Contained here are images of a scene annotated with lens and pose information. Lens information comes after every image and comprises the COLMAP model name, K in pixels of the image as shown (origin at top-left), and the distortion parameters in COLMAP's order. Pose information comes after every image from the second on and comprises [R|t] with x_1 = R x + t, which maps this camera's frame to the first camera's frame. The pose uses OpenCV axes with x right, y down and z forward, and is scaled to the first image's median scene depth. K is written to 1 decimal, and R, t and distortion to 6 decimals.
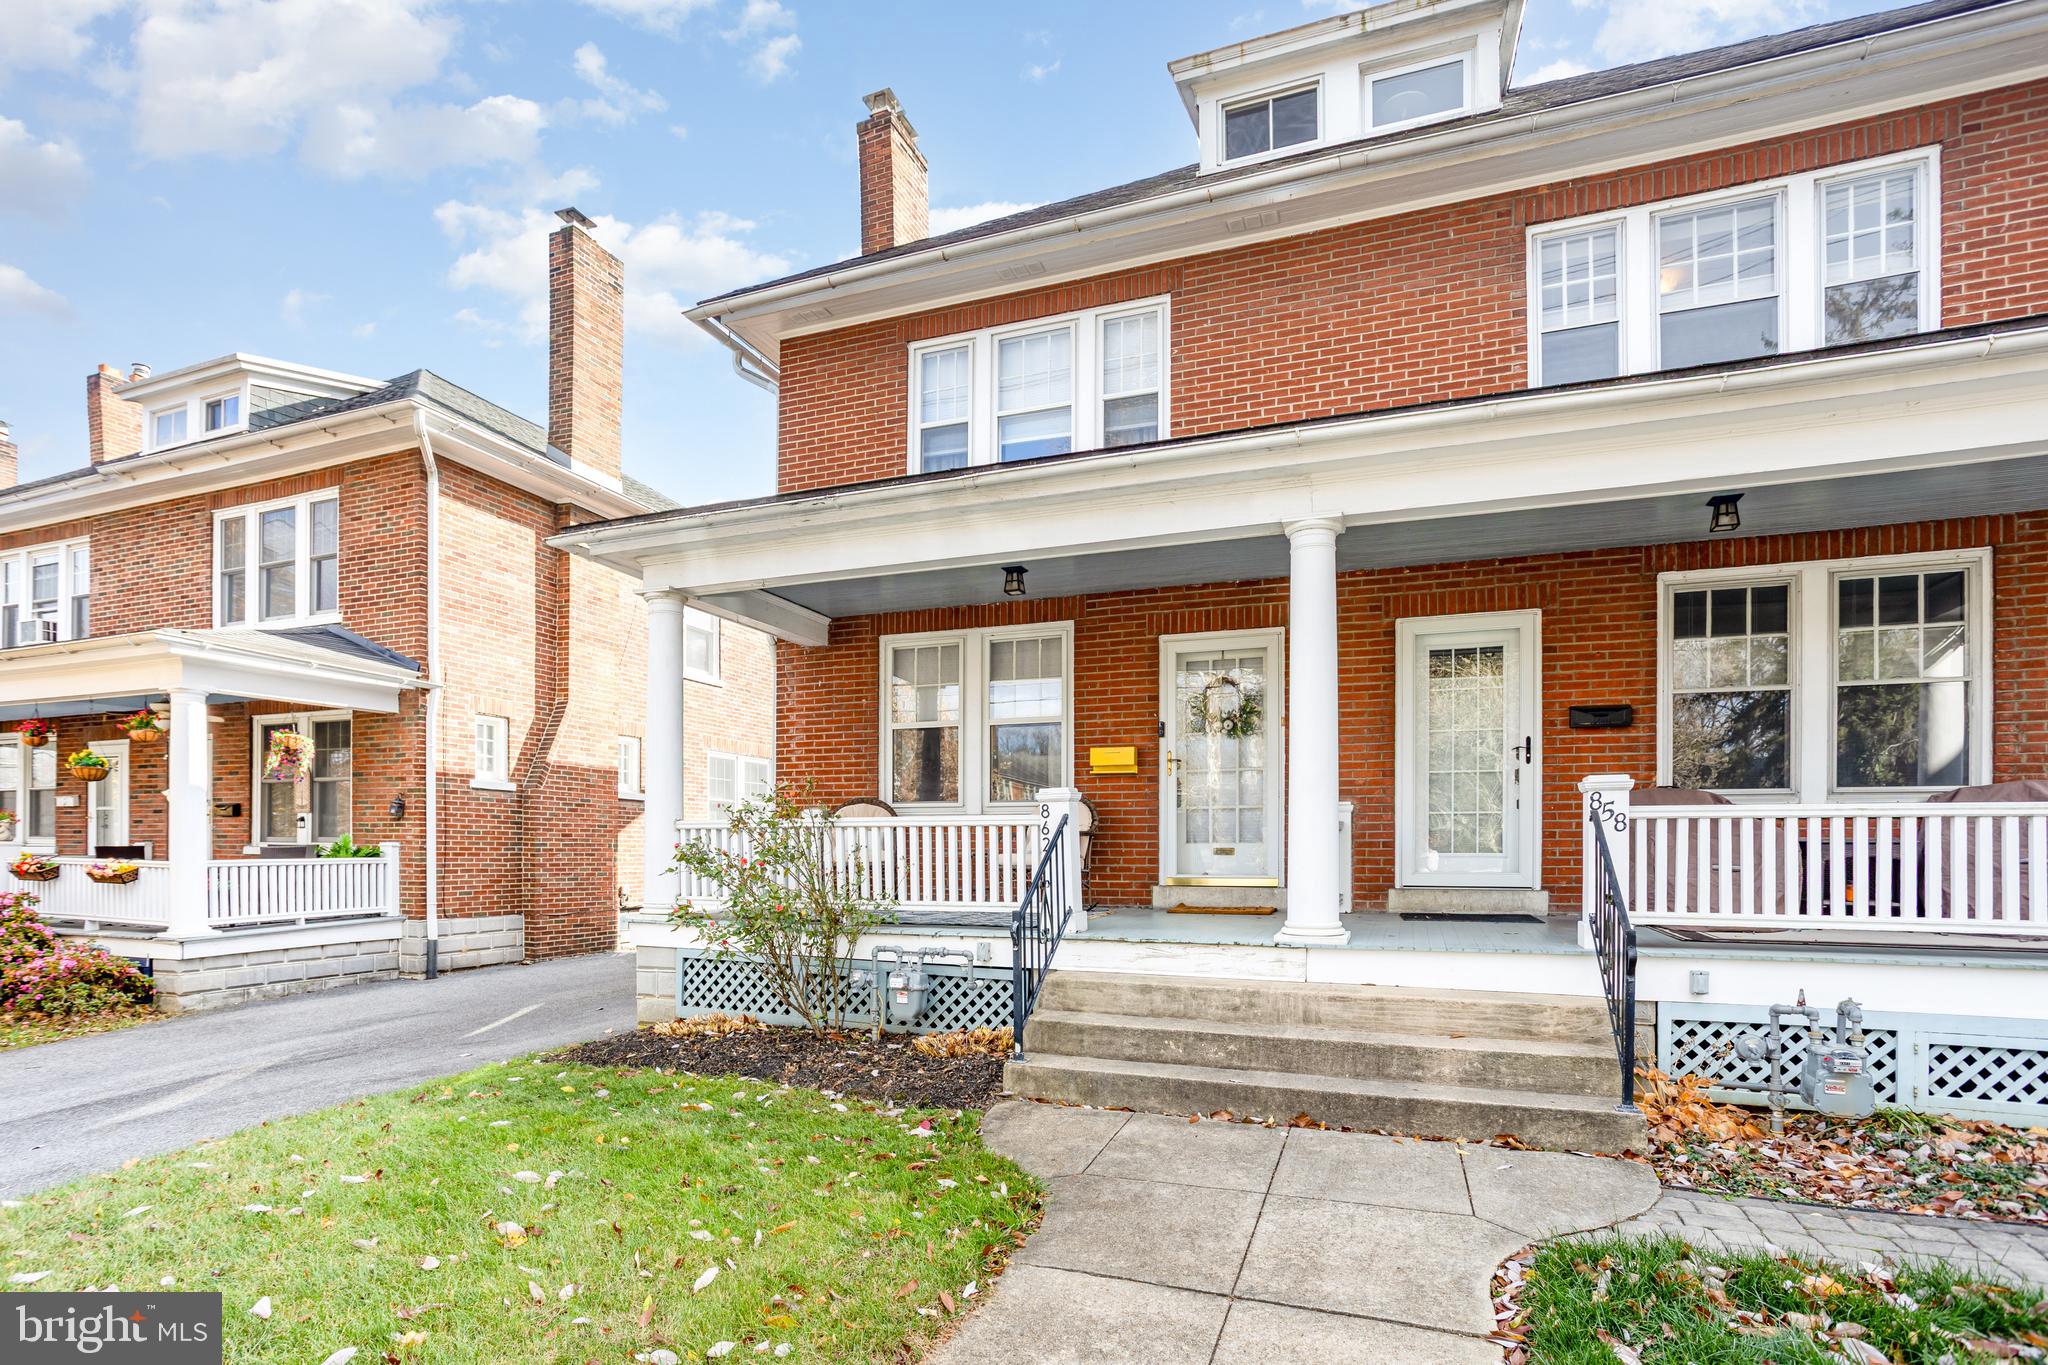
lens RADIAL K [[990.1, 0, 1001.3], [0, 990.1, 697.2], [0, 0, 1]] dist [-0.050936, 0.031930]
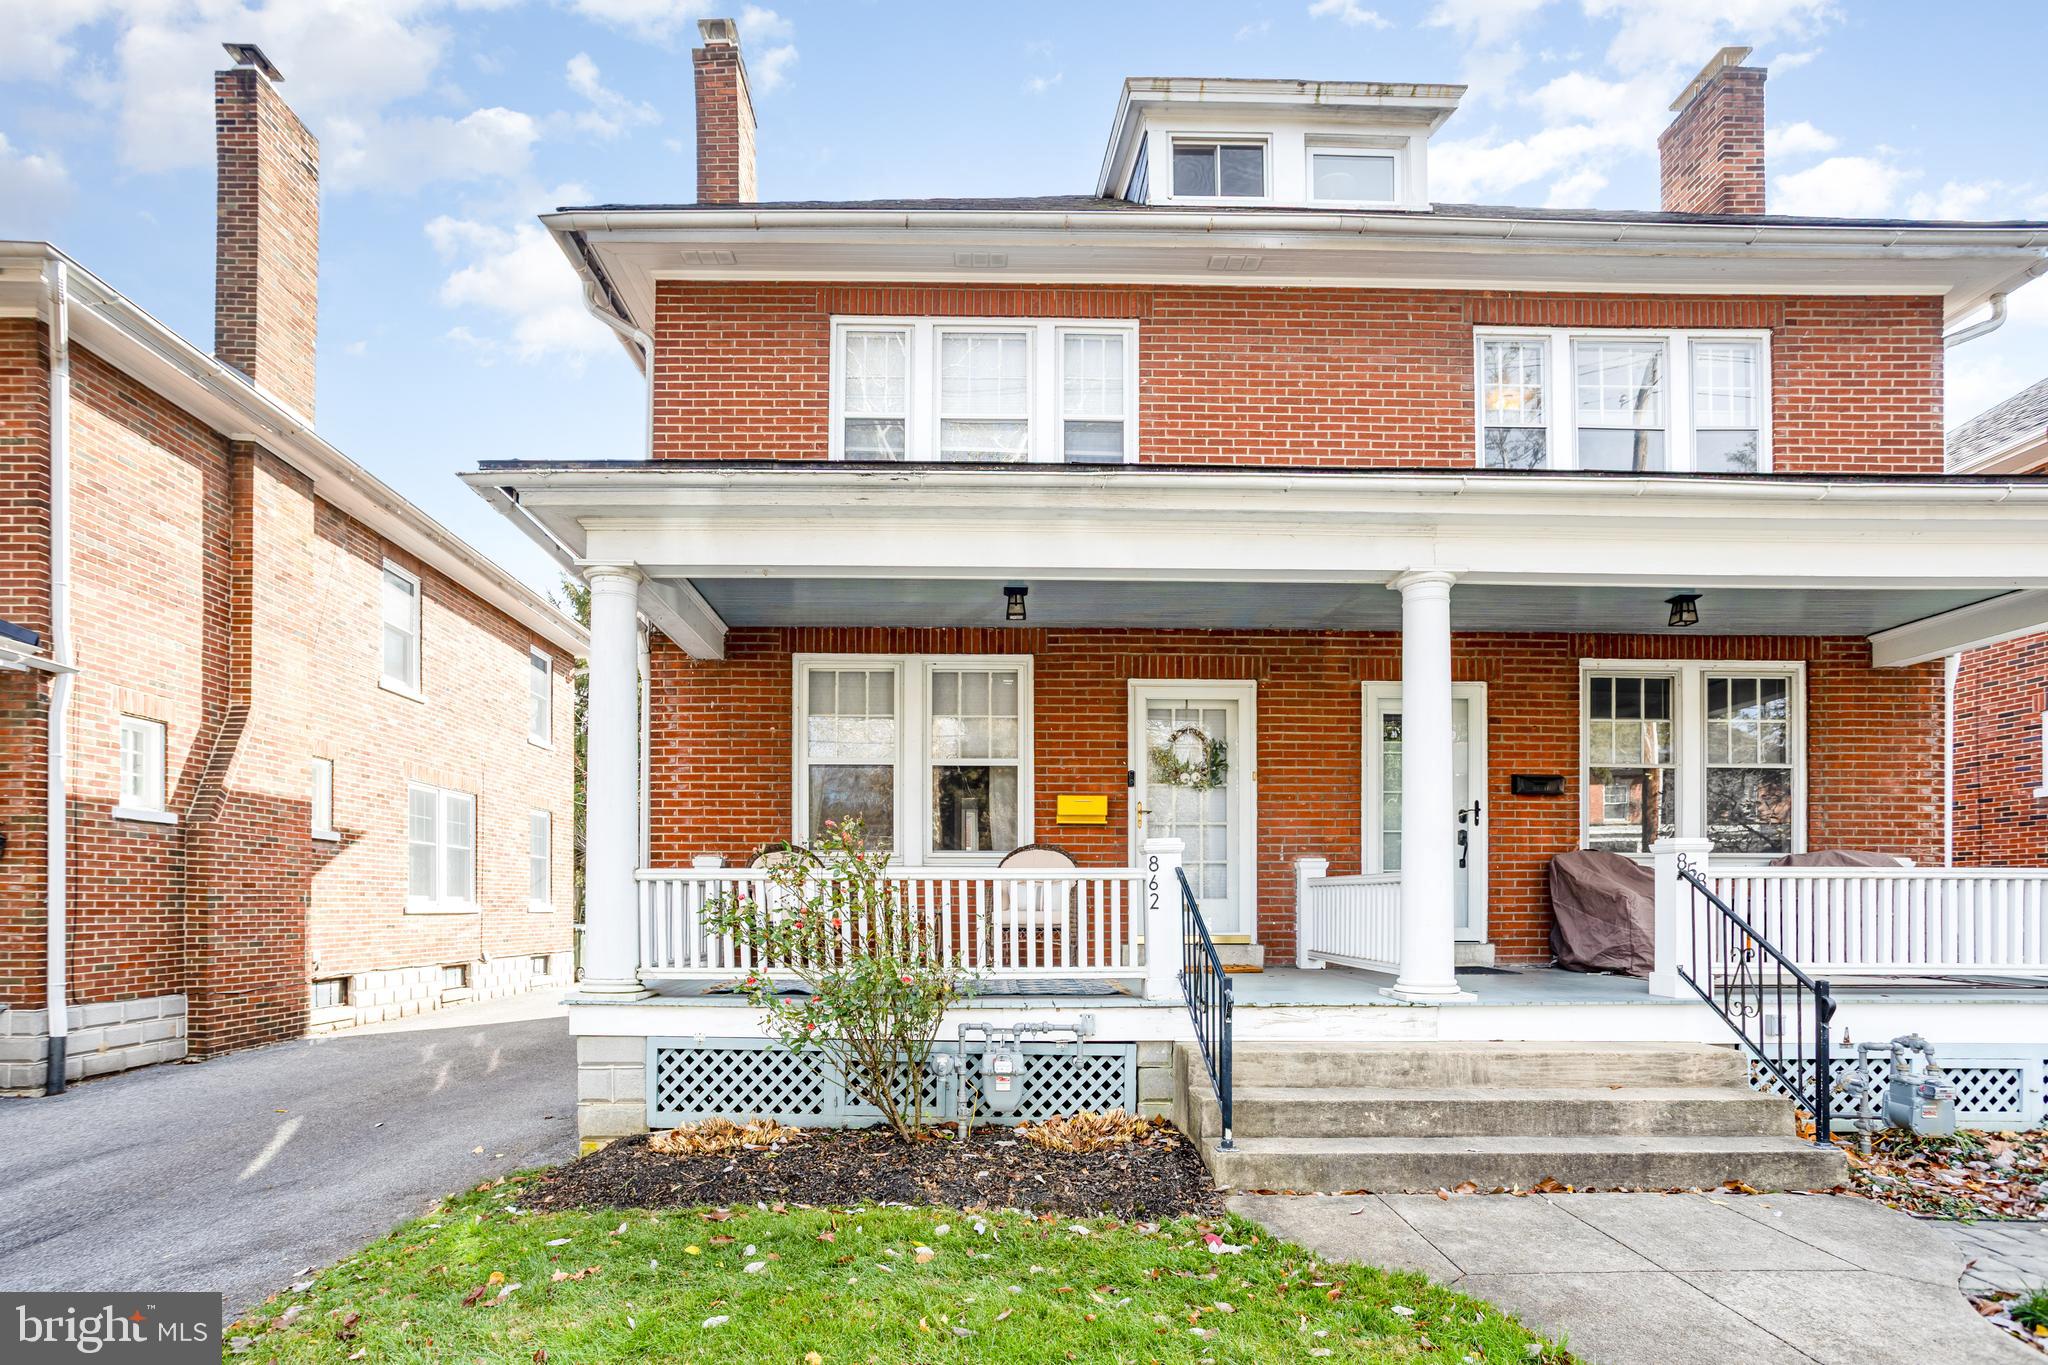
lens RADIAL K [[1004.2, 0, 971.7], [0, 1004.2, 763.1], [0, 0, 1]] dist [-0.045921, 0.025678]
pose [[0.930770, 0.050573, 0.362091, -0.320130], [-0.055592, 0.998448, 0.003449, 0.022771], [-0.361355, -0.023339, 0.932136, 0.161614]]
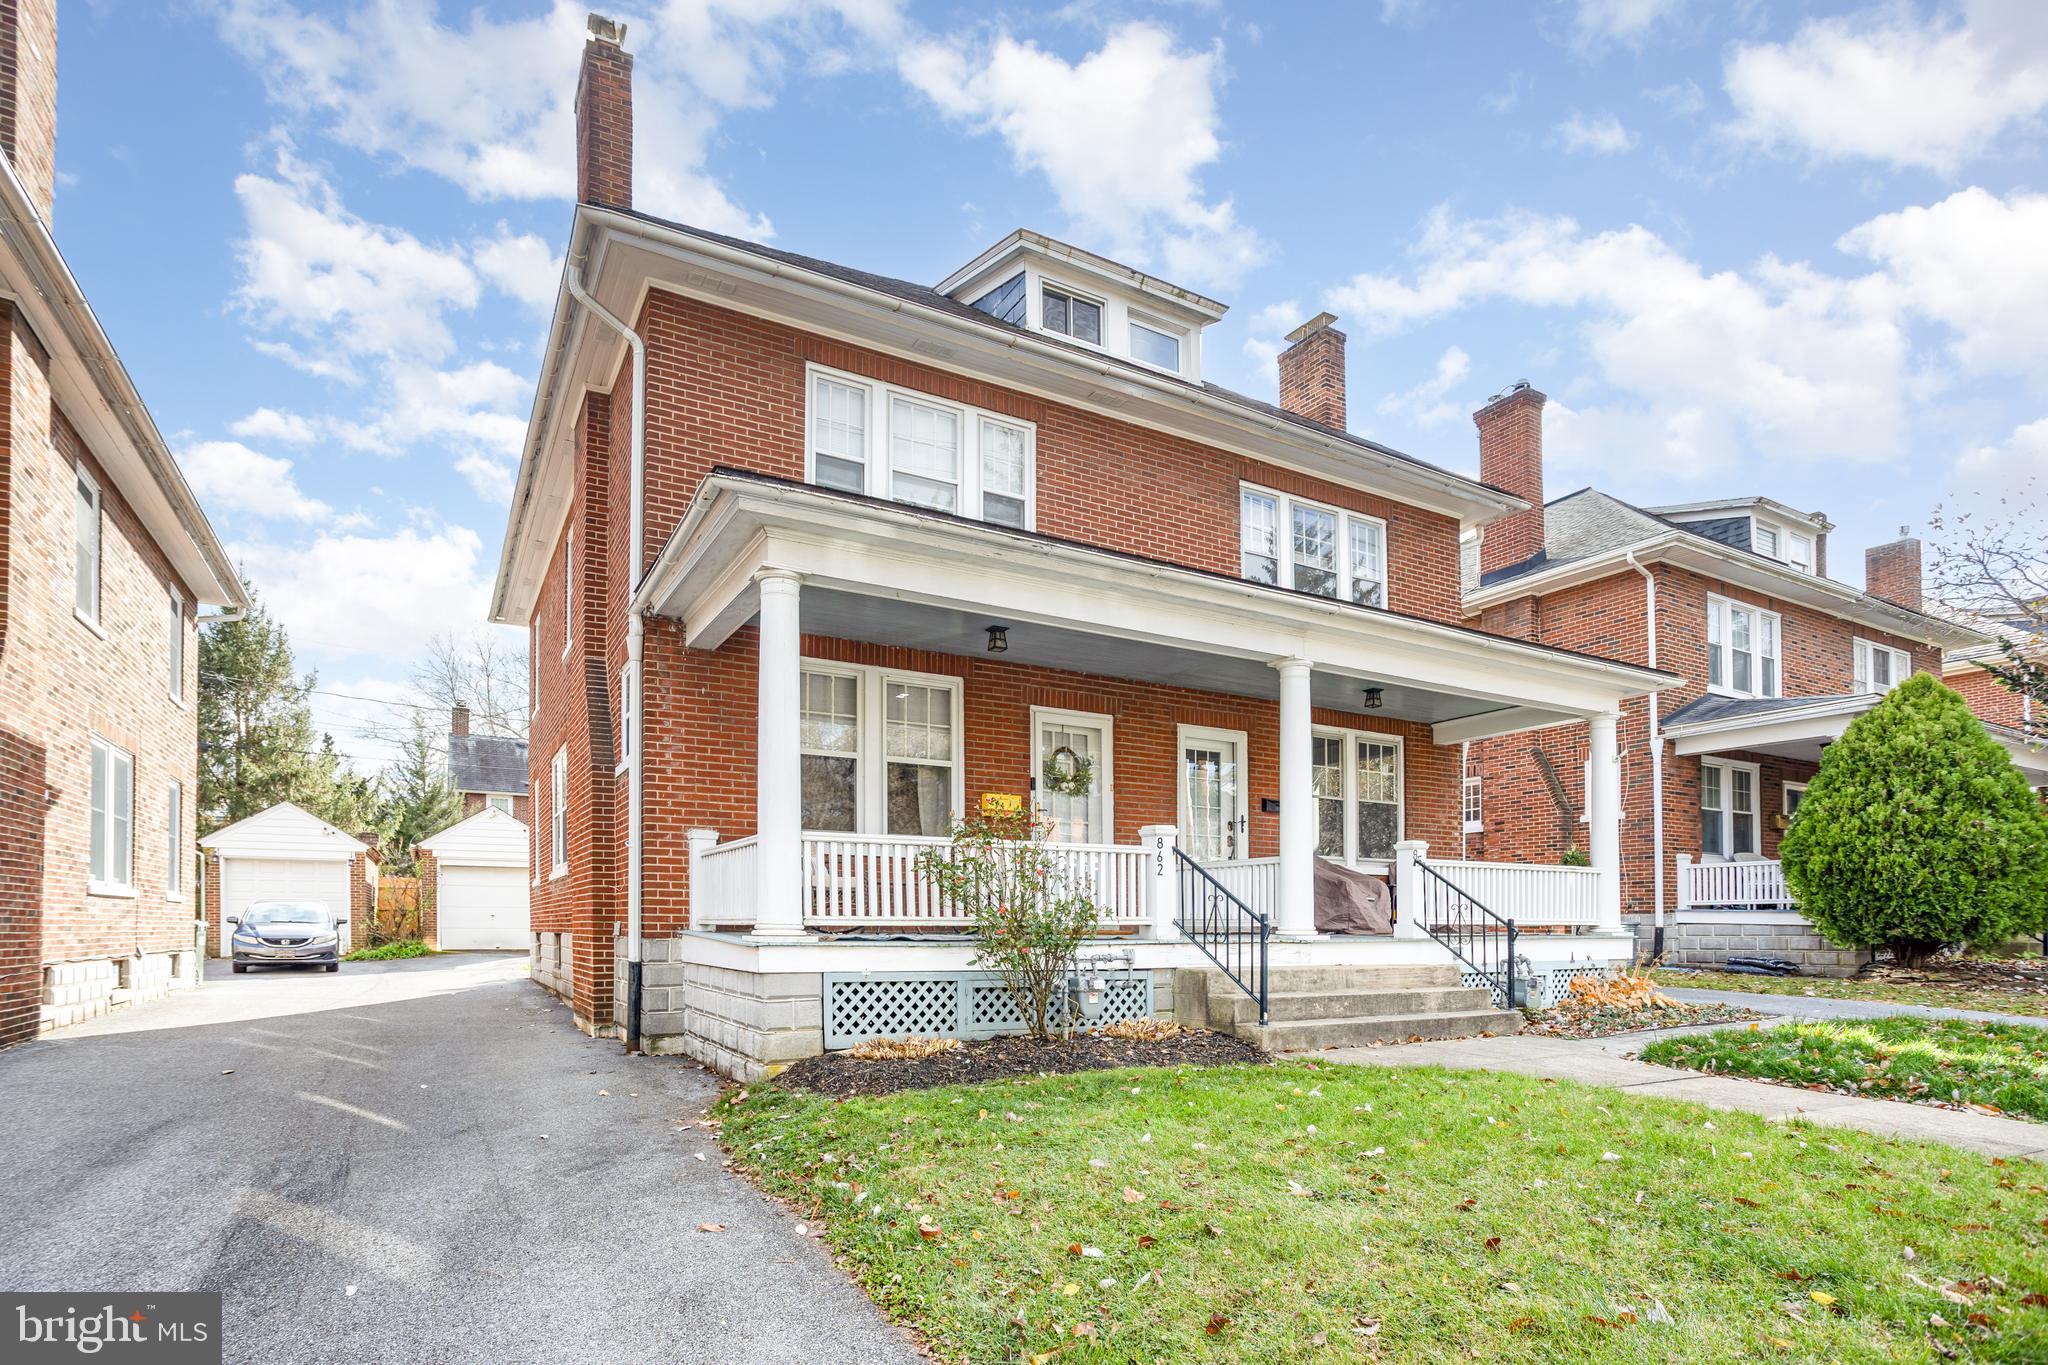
lens RADIAL K [[1028.3, 0, 953.7], [0, 1028.3, 723.1], [0, 0, 1]] dist [-0.033937, 0.000073]
pose [[0.656320, 0.147370, 0.739950, -0.813569], [-0.116562, 0.988769, -0.093537, 0.085764], [-0.745425, -0.024859, 0.666126, 0.241880]]
